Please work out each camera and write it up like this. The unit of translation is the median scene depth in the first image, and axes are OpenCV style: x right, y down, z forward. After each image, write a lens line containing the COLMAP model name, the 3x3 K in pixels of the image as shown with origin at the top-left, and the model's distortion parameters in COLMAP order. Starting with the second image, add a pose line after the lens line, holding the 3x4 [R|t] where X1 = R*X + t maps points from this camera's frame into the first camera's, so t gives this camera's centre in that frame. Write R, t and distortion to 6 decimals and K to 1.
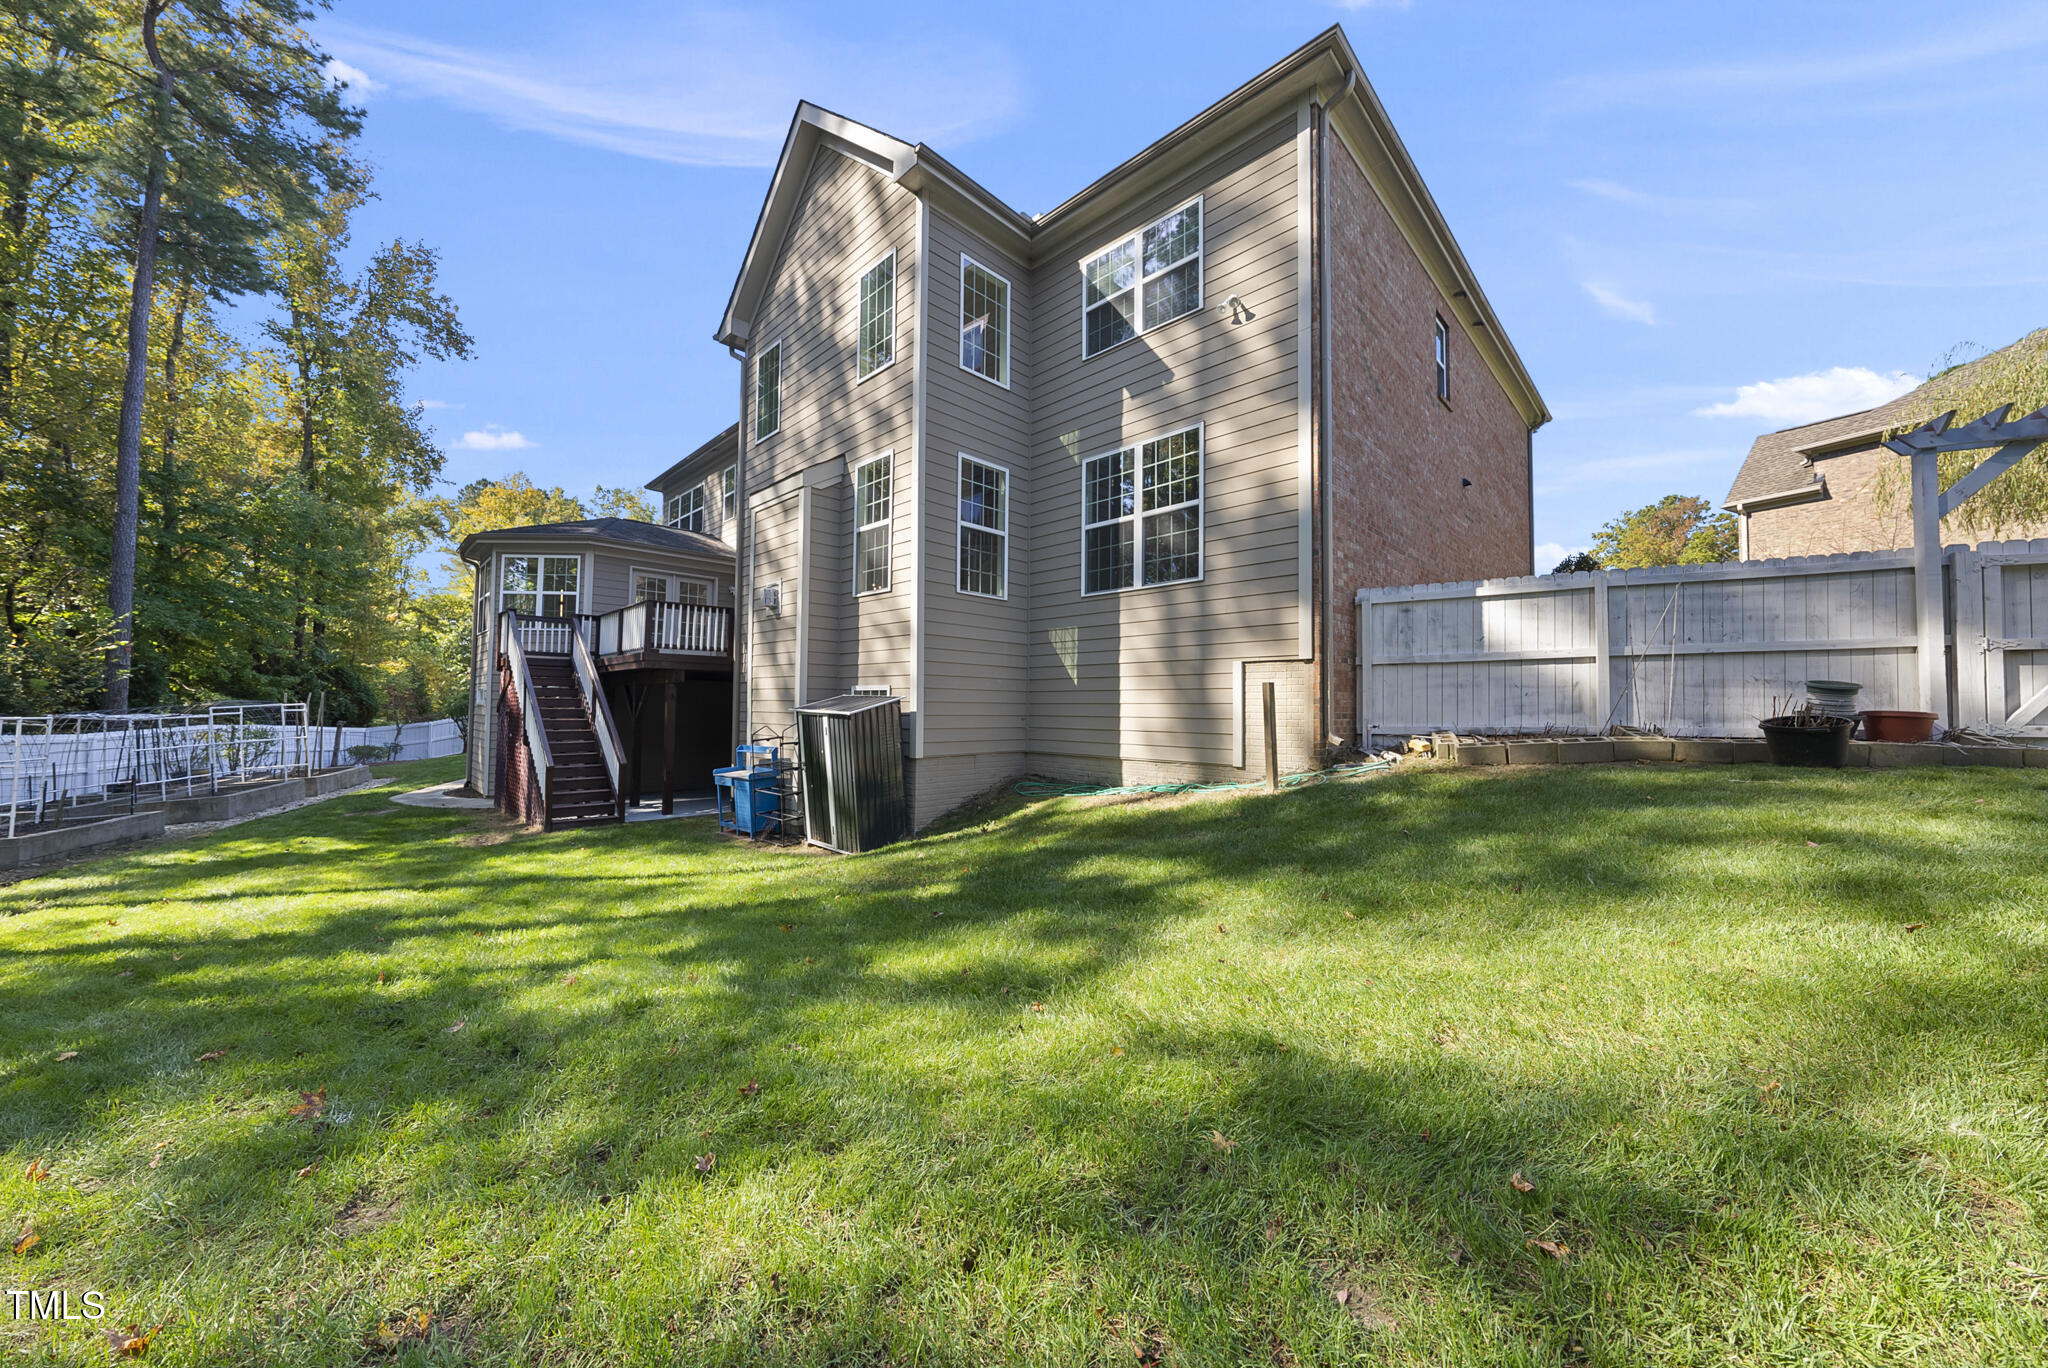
lens RADIAL K [[698.2, 0, 1024.0], [0, 698.2, 684.0], [0, 0, 1]] dist [-0.006867, 0.001303]
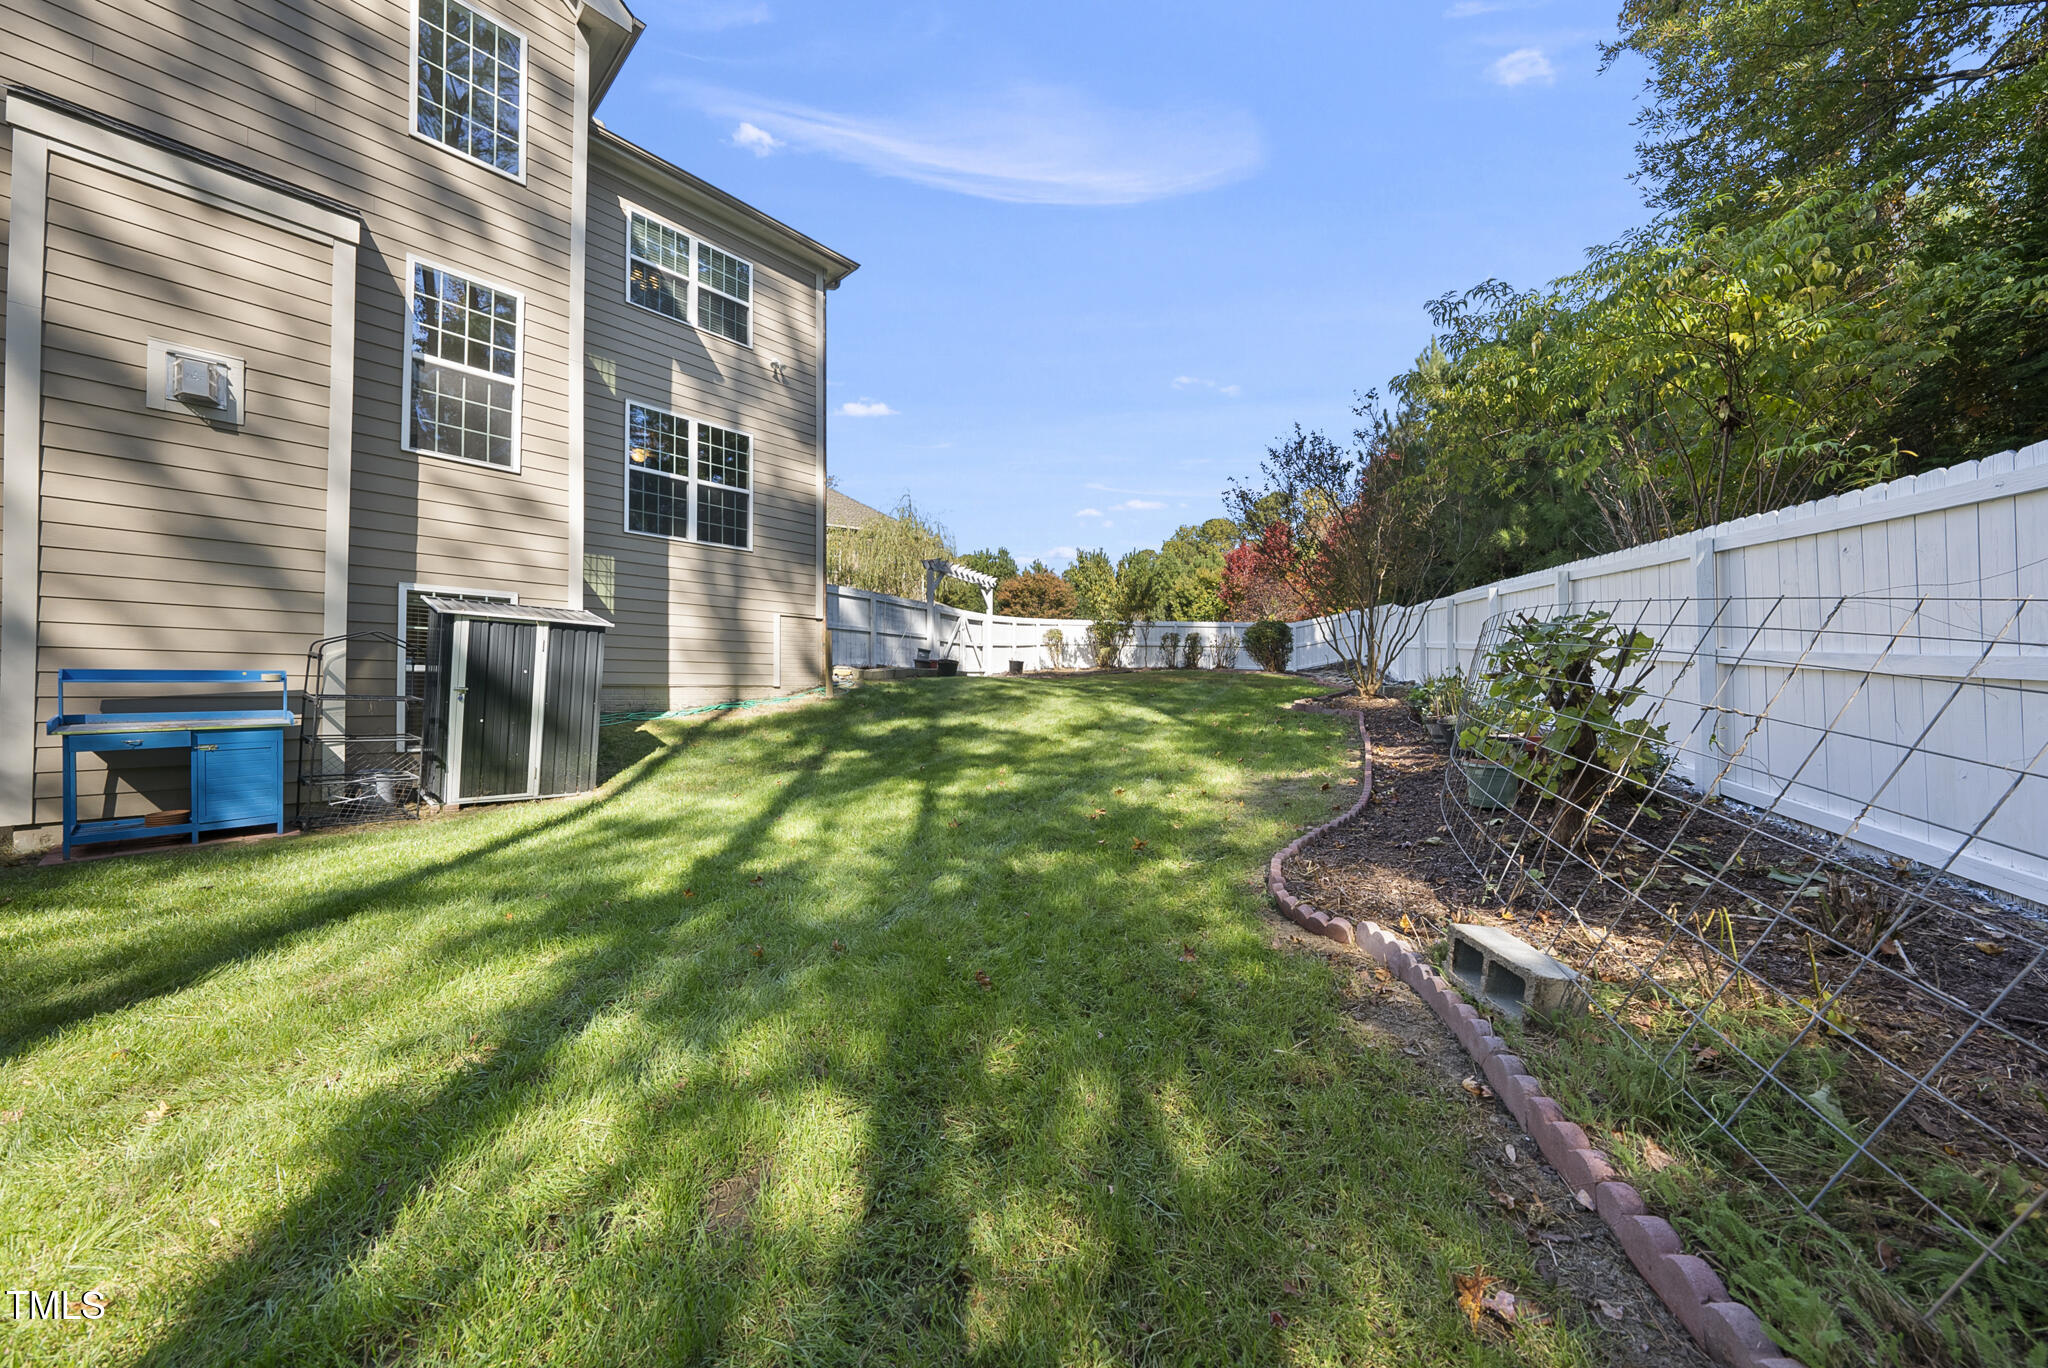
lens RADIAL K [[698.2, 0, 1024.0], [0, 698.2, 684.0], [0, 0, 1]] dist [-0.006867, 0.001303]
pose [[-0.032906, 0.007183, 0.999433, -1.005364], [-0.035440, 0.999337, -0.008349, 0.091971], [-0.998830, -0.035695, -0.032630, 0.450822]]
